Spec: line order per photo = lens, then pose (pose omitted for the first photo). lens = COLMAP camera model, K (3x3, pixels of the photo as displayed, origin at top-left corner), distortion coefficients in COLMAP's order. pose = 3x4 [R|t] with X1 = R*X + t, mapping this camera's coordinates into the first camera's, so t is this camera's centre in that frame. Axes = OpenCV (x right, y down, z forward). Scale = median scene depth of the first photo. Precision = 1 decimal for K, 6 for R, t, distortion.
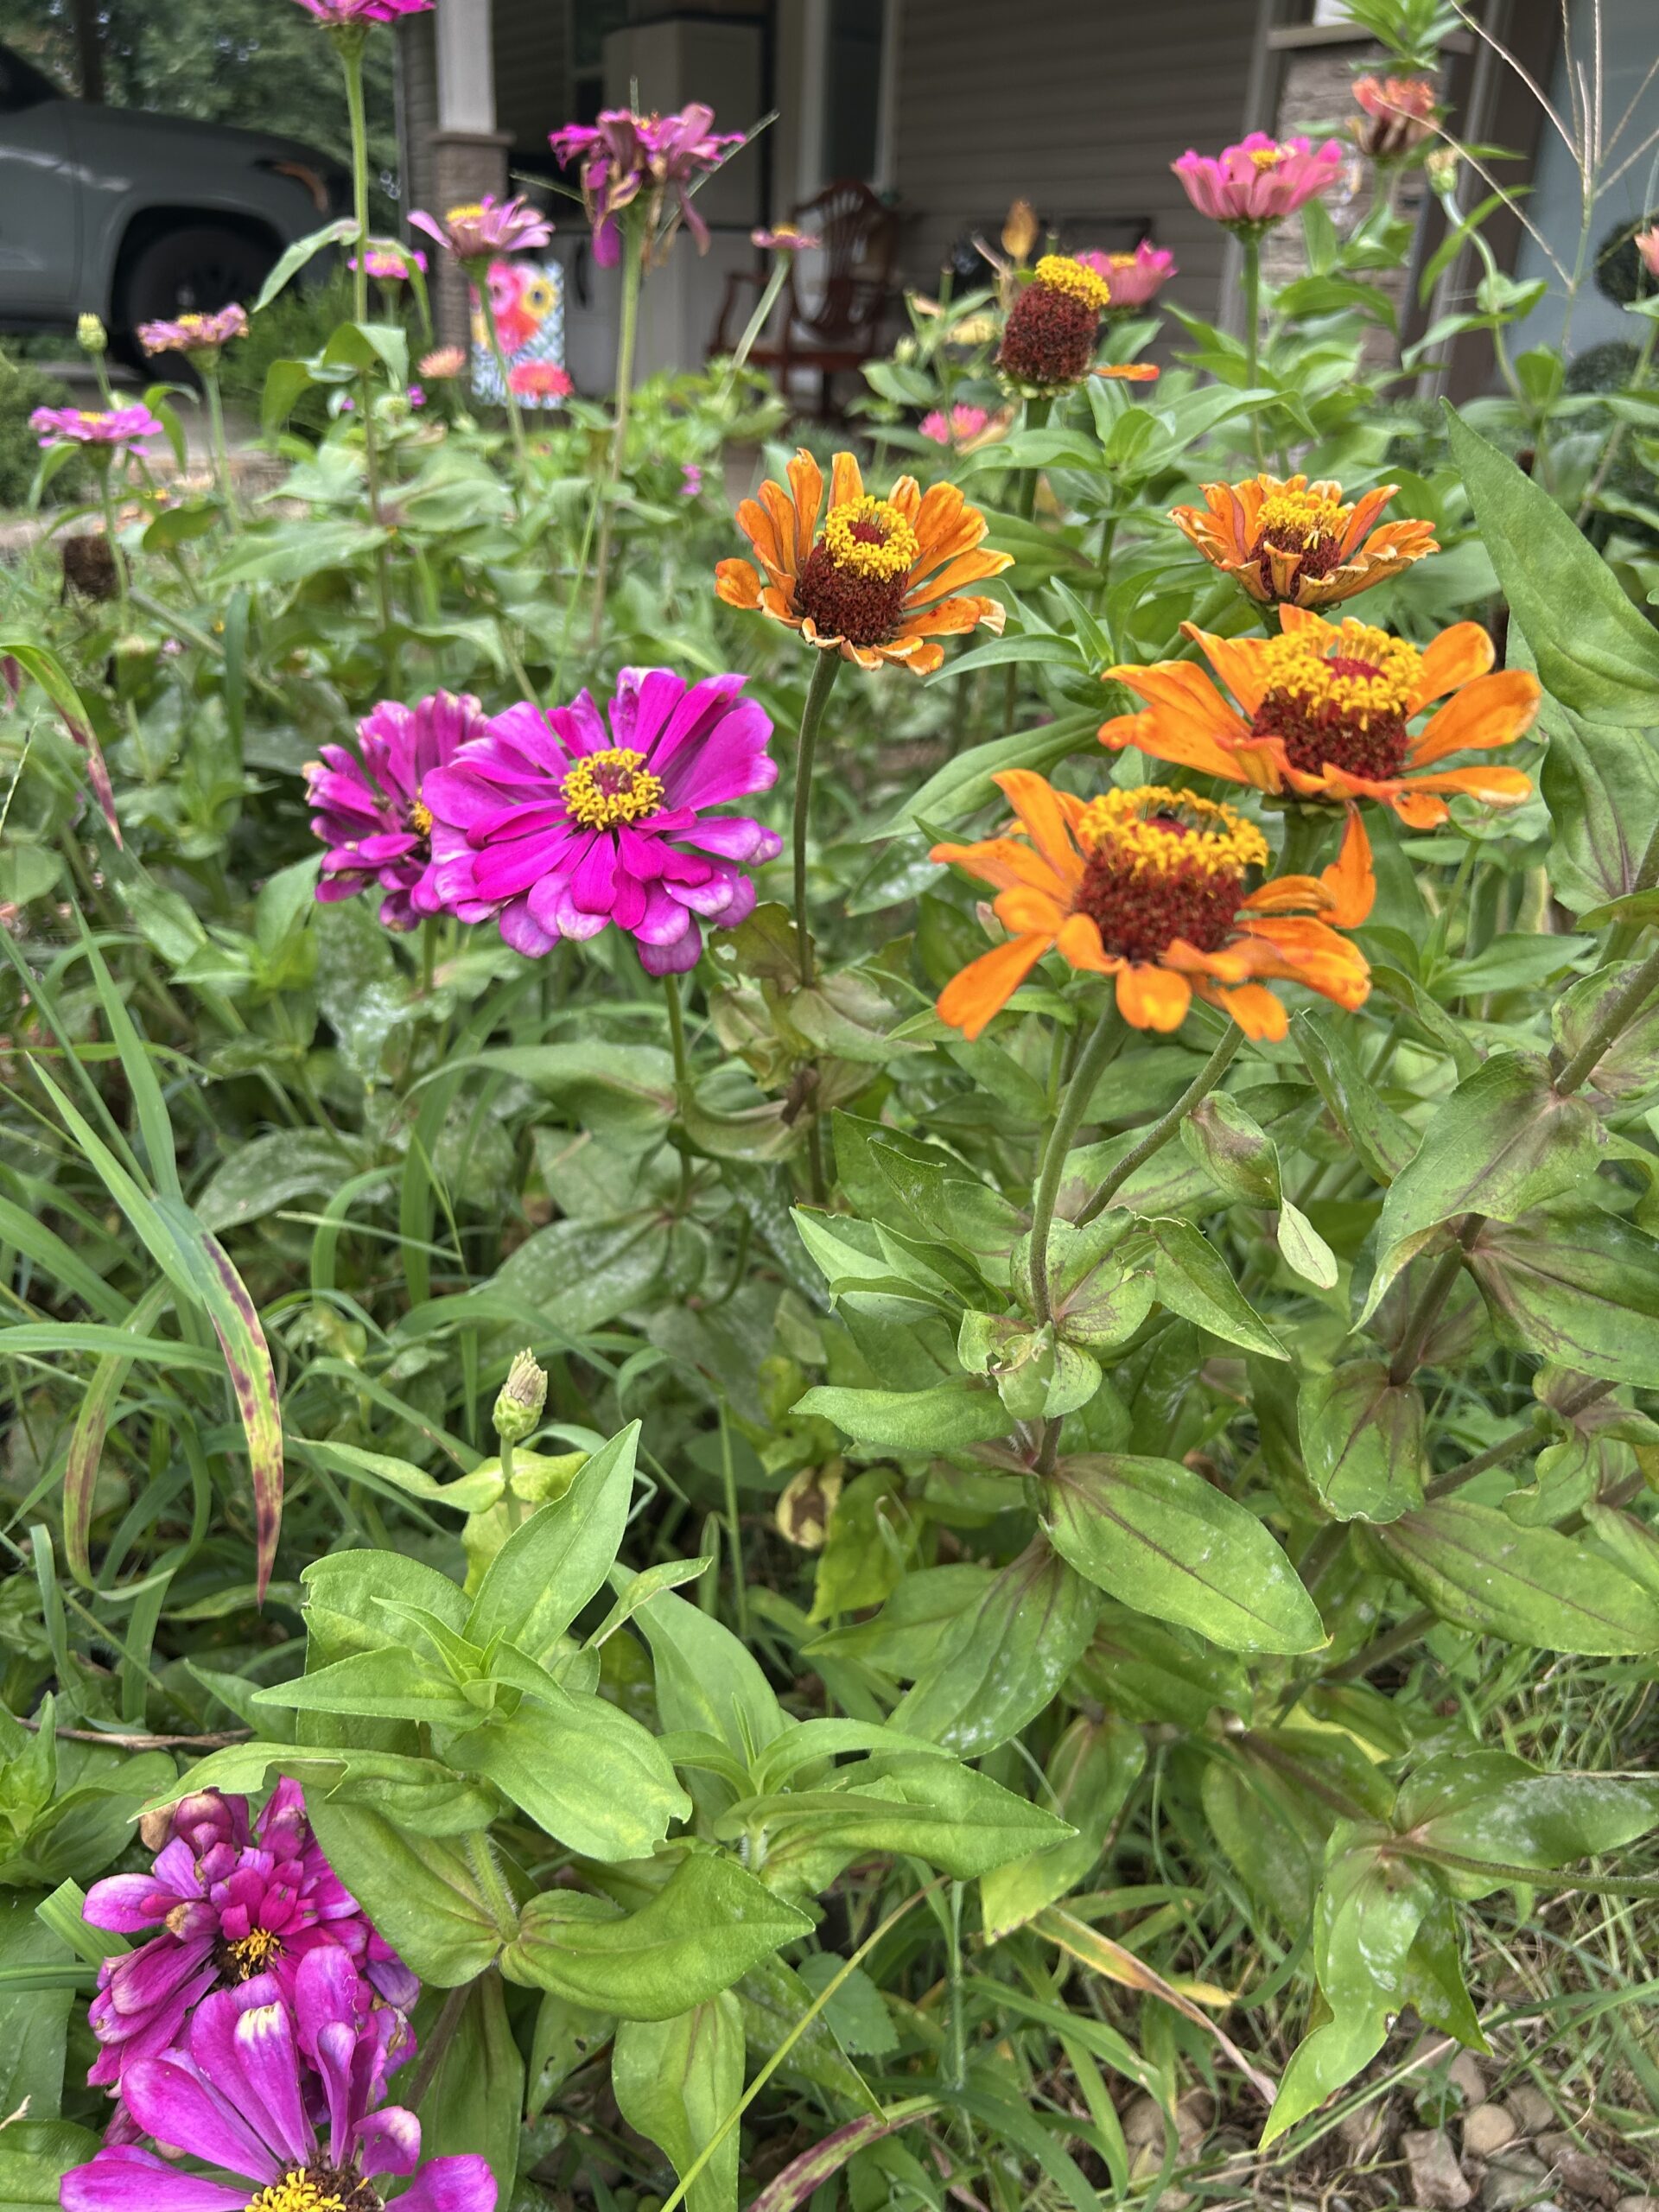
lens RADIAL K [[1650.5, 0, 827.2], [0, 1650.5, 1093.9], [0, 0, 1]] dist [0.116445, -0.231831]
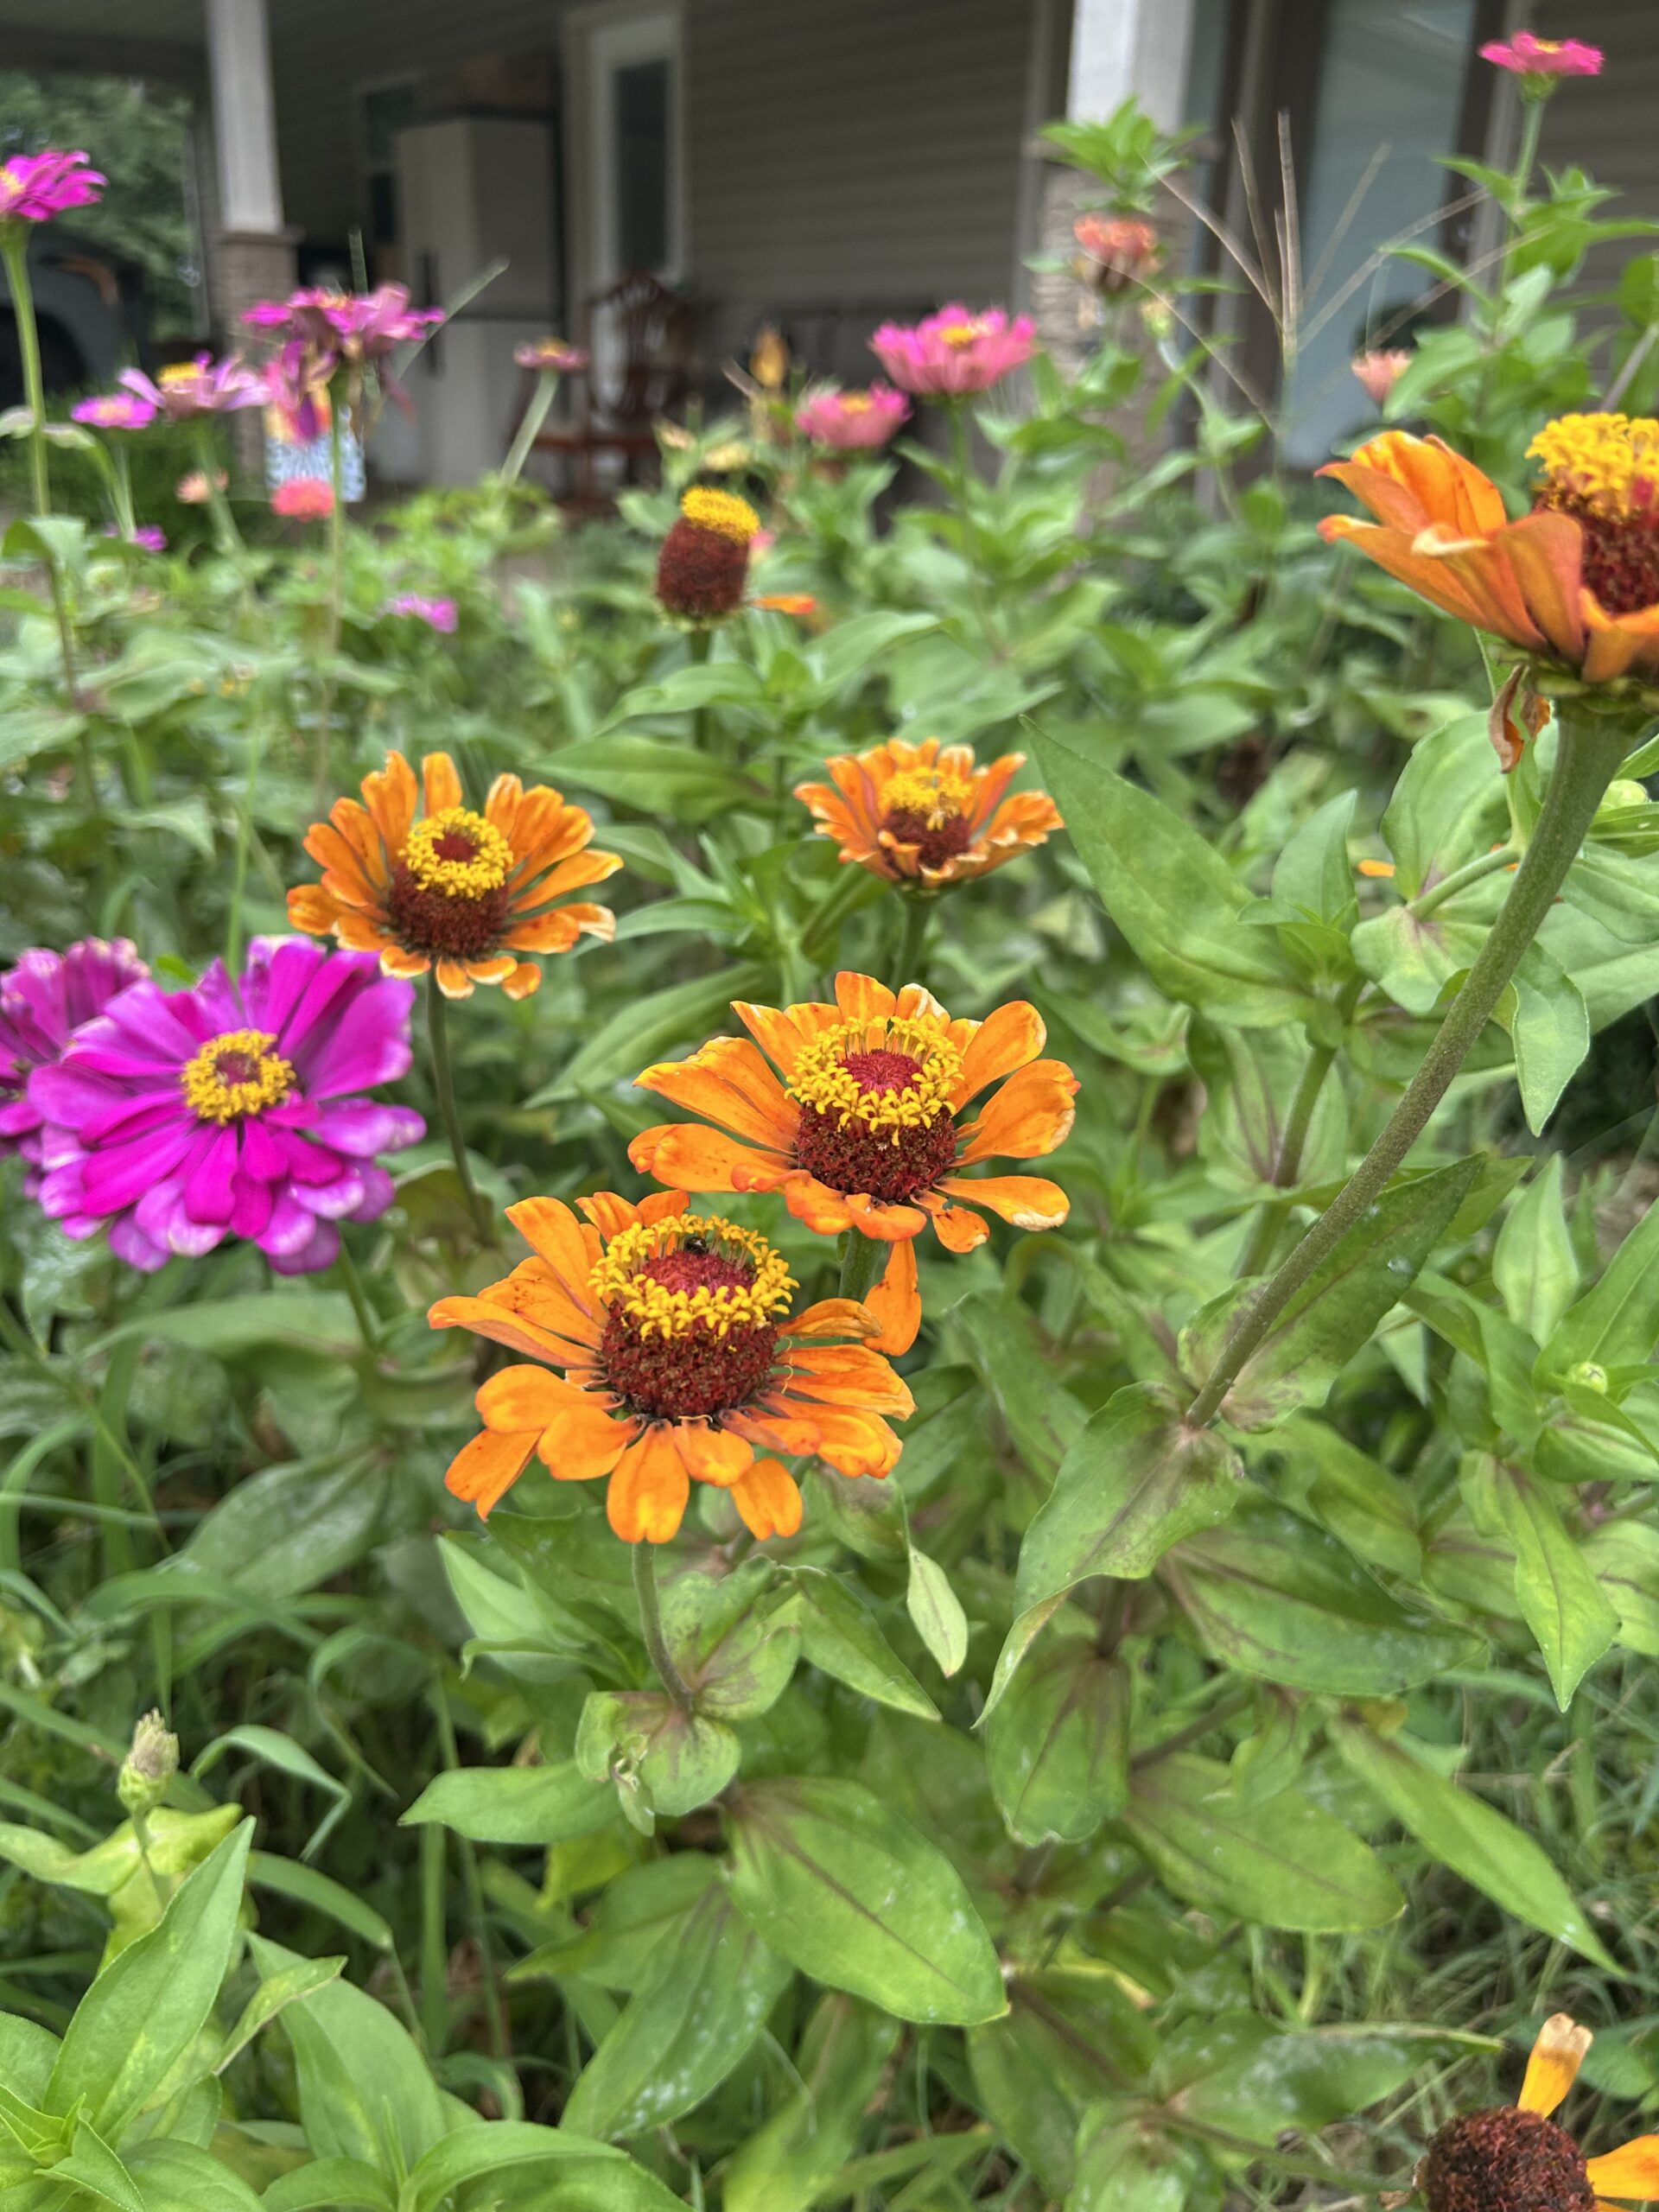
lens RADIAL K [[1702.5, 0, 773.5], [0, 1702.5, 1102.6], [0, 0, 1]] dist [0.034416, -0.079325]
pose [[0.995648, -0.049771, 0.078794, 0.096333], [0.054091, 0.997092, -0.053677, -0.105480], [-0.075893, 0.057705, 0.995445, 0.027129]]
